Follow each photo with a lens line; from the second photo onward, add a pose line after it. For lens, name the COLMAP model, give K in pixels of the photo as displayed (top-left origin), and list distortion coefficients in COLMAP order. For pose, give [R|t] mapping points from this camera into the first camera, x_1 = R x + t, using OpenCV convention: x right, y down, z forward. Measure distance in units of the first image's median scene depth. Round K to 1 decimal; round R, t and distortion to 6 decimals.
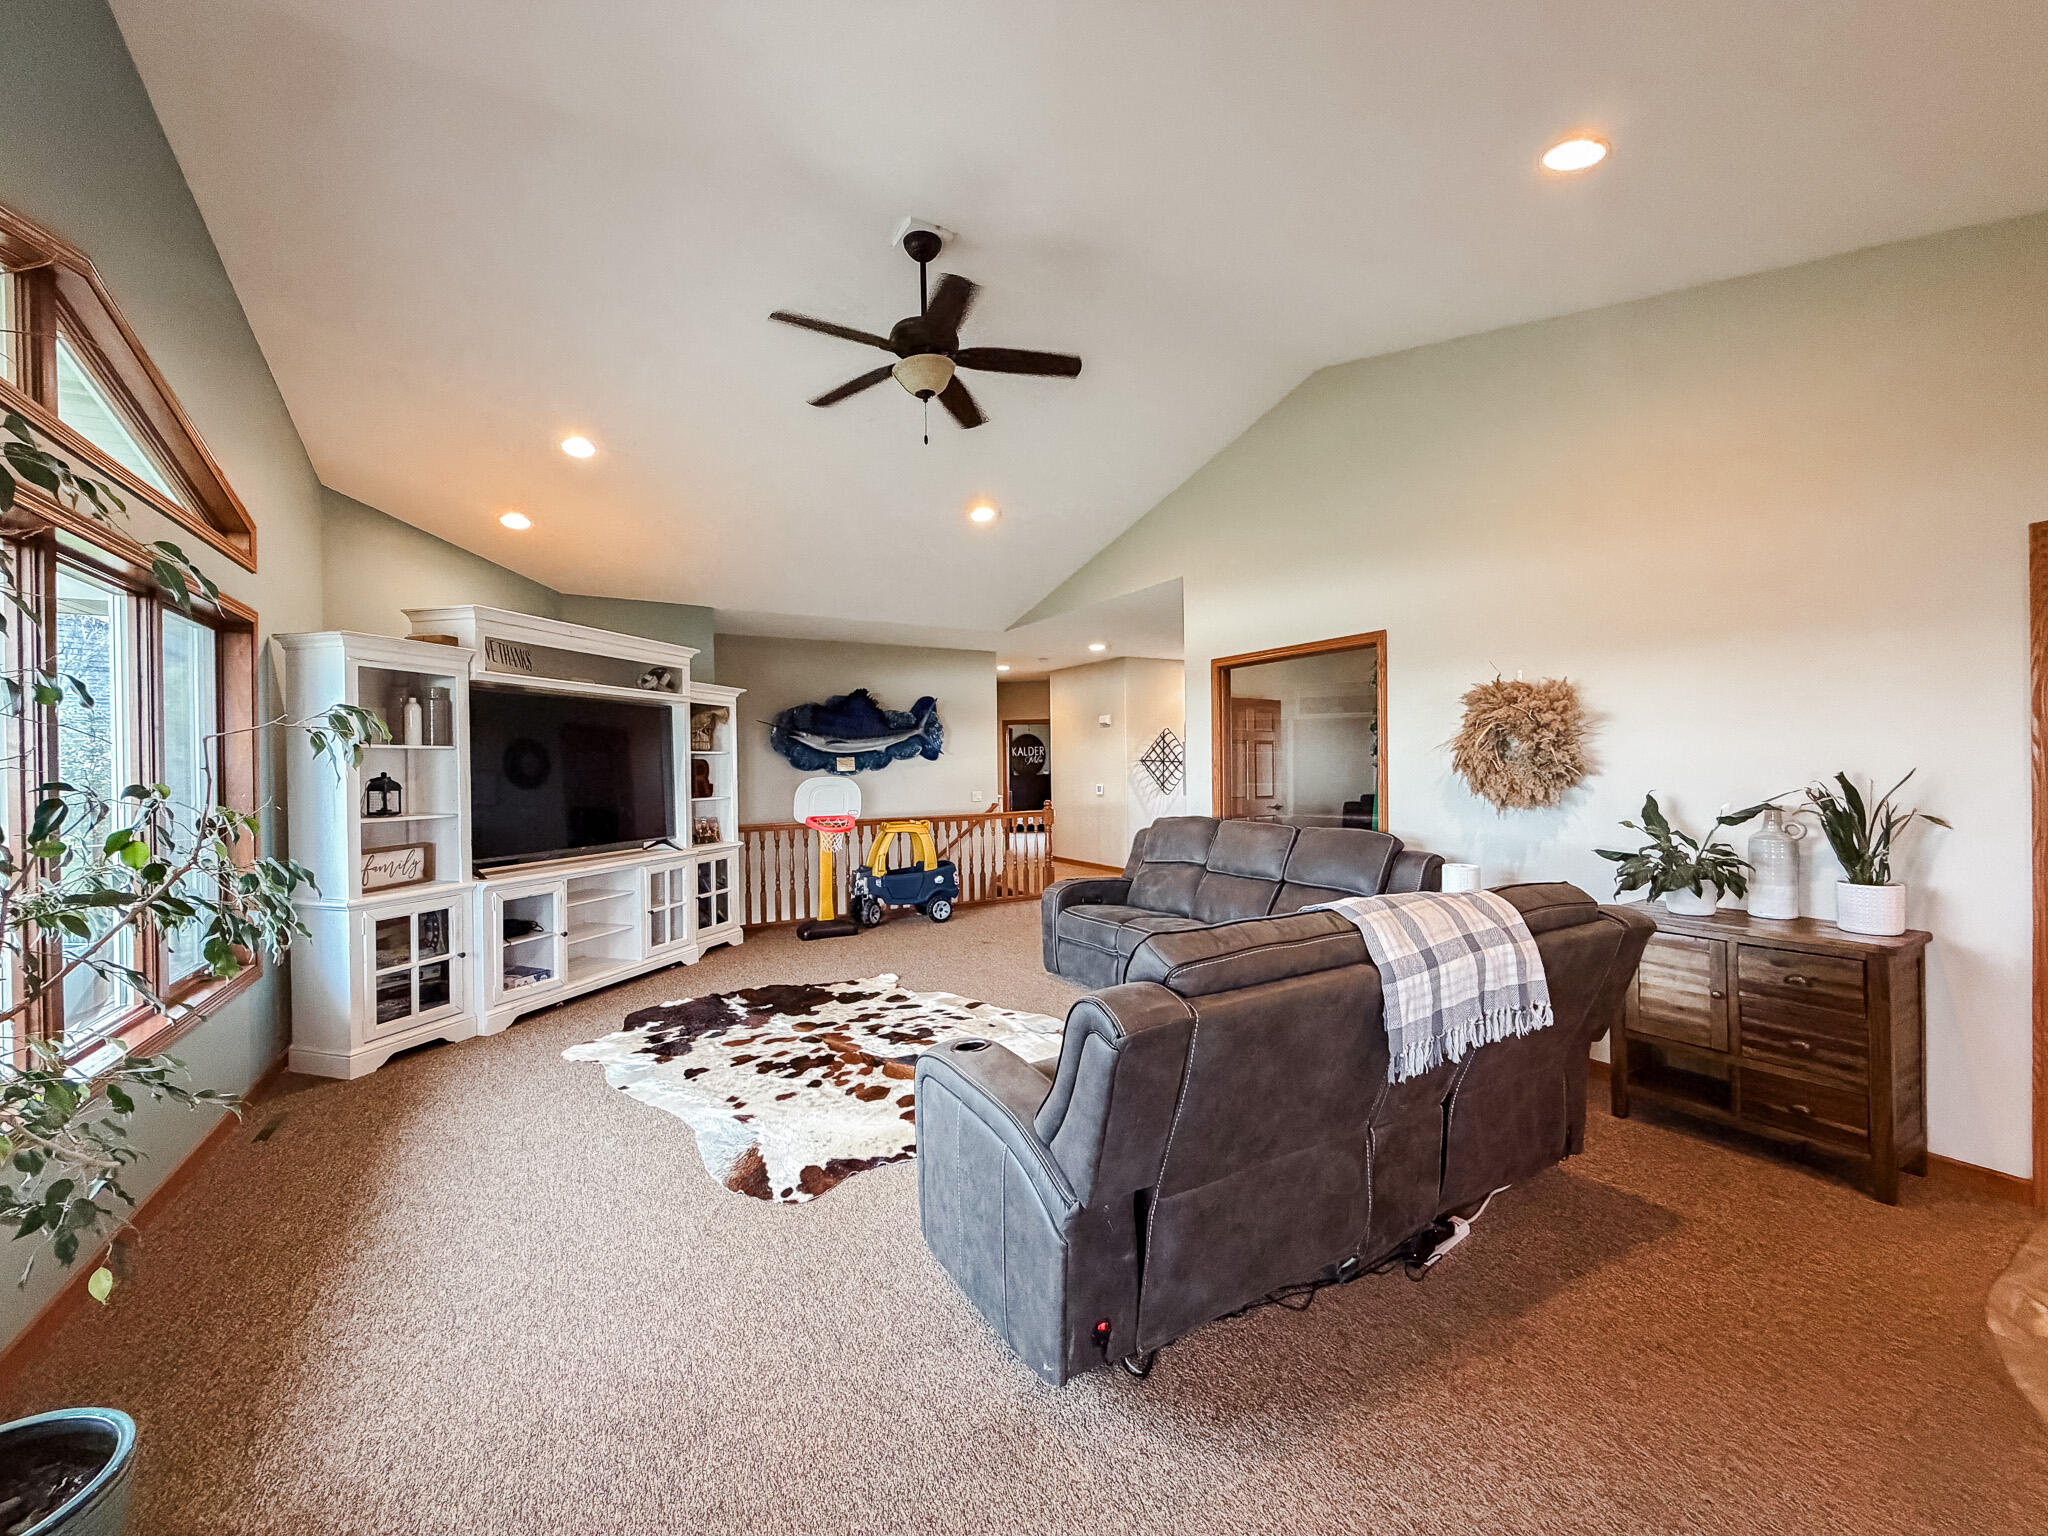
lens RADIAL K [[811.5, 0, 1019.8], [0, 811.5, 773.8], [0, 0, 1]] dist [-0.002010, 0.000365]
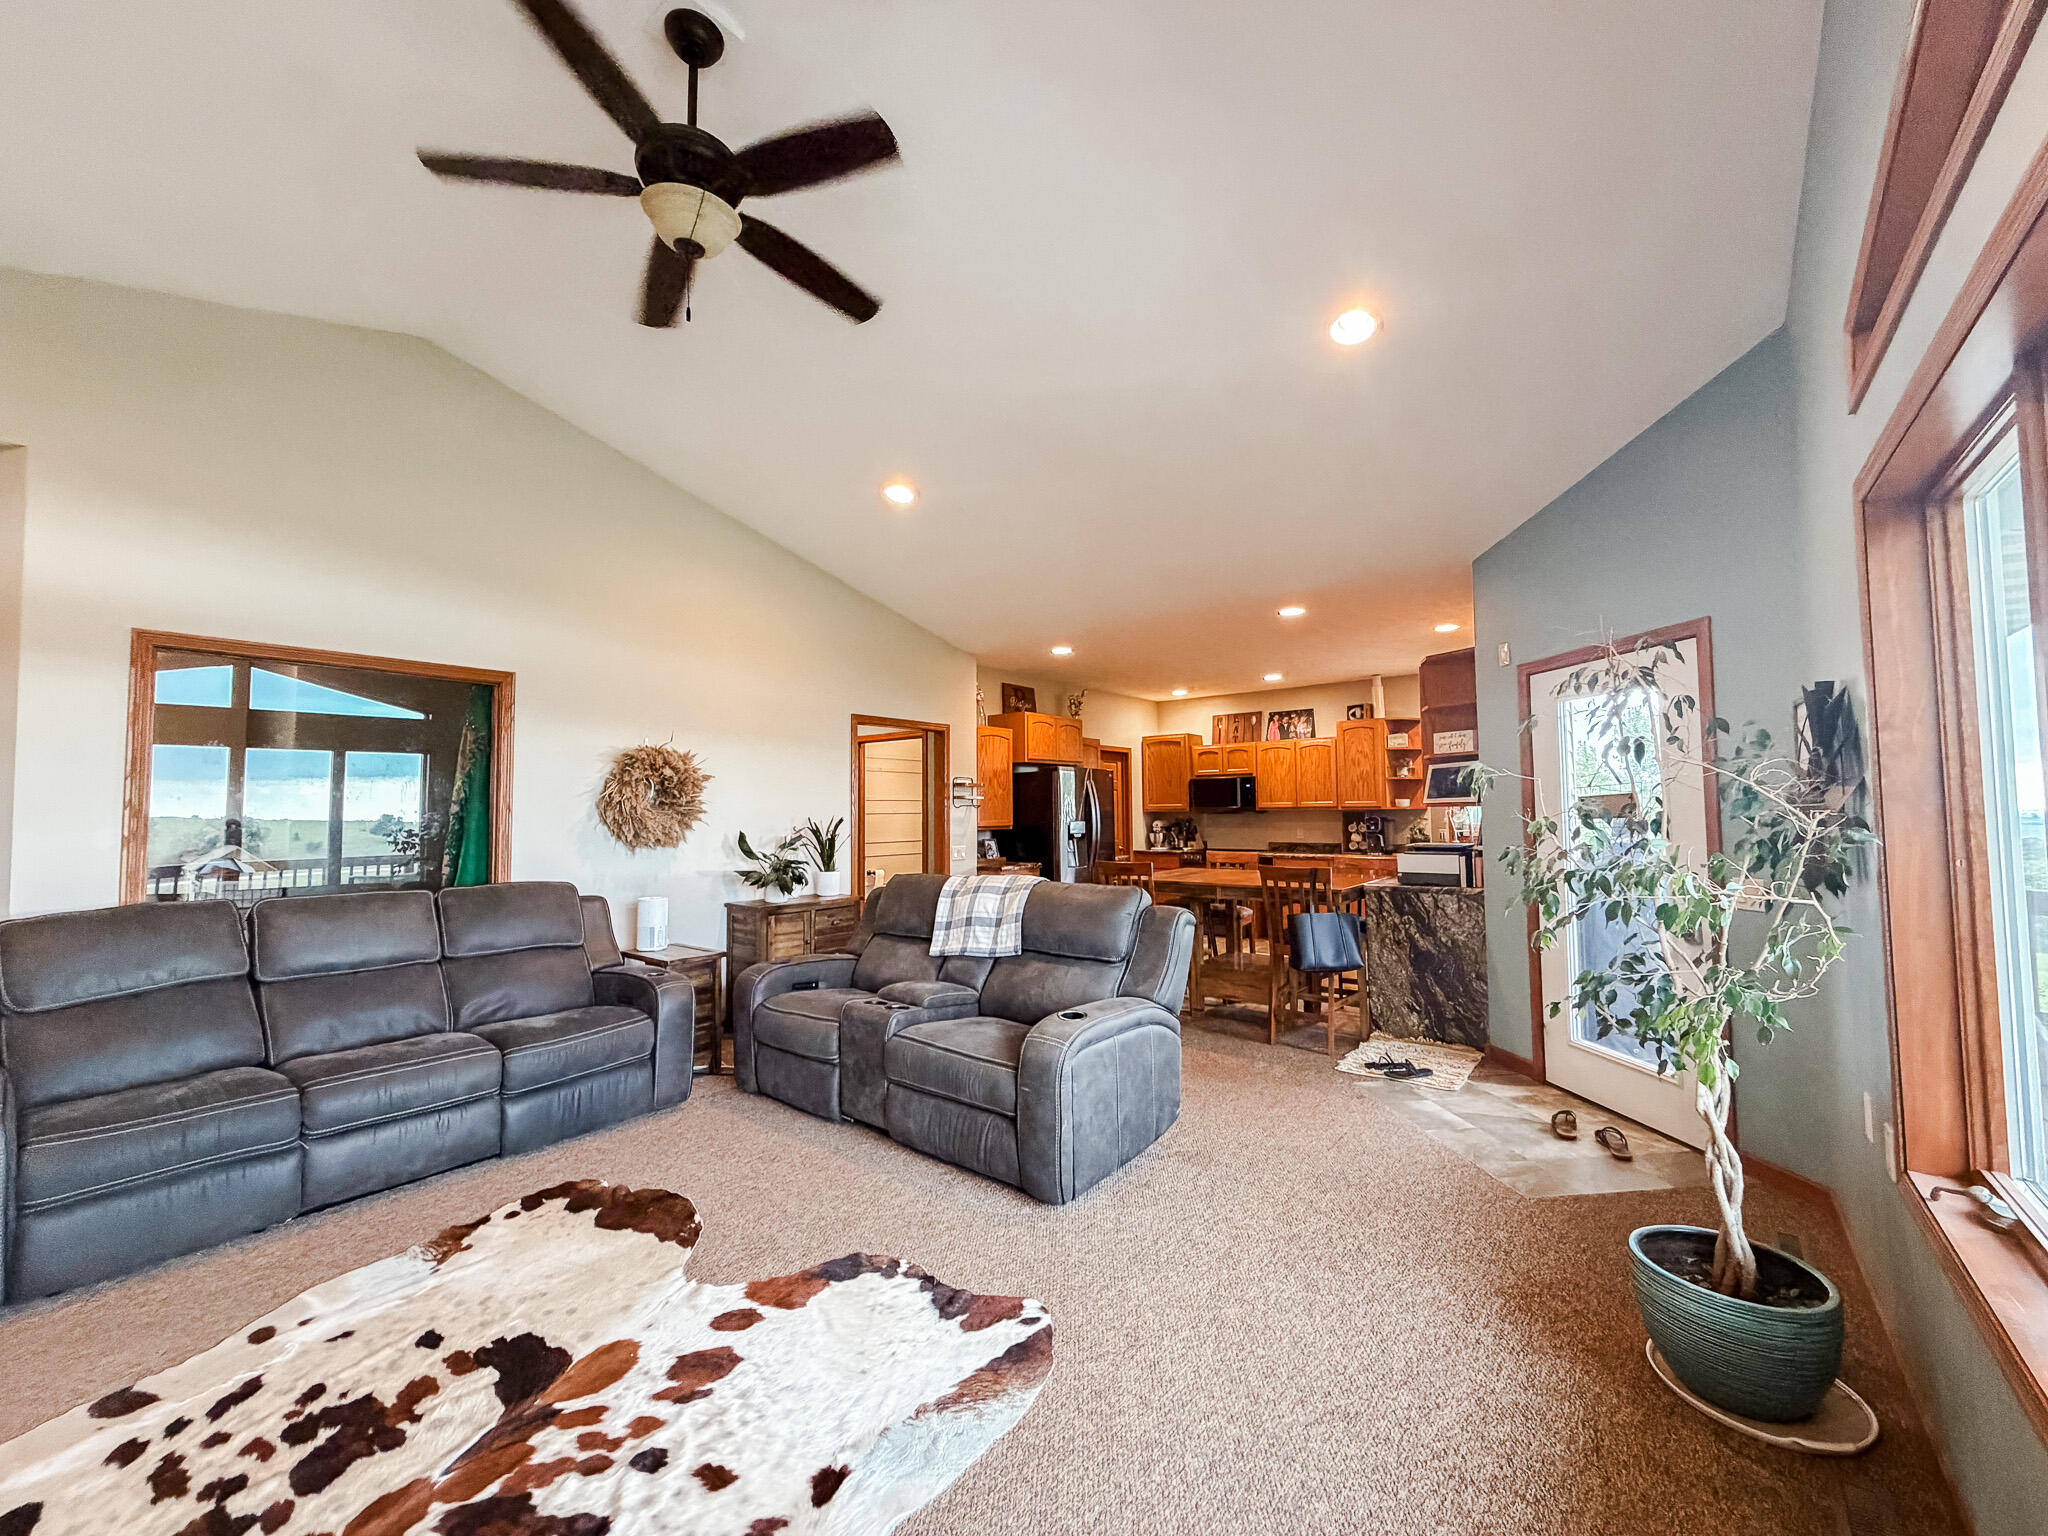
lens RADIAL K [[811.5, 0, 1019.8], [0, 811.5, 773.8], [0, 0, 1]] dist [-0.002010, 0.000365]
pose [[-0.357182, 0.058666, 0.932191, -0.644217], [0.020392, 0.998277, -0.055012, 0.006743], [-0.933812, -0.000640, -0.357763, 0.778726]]
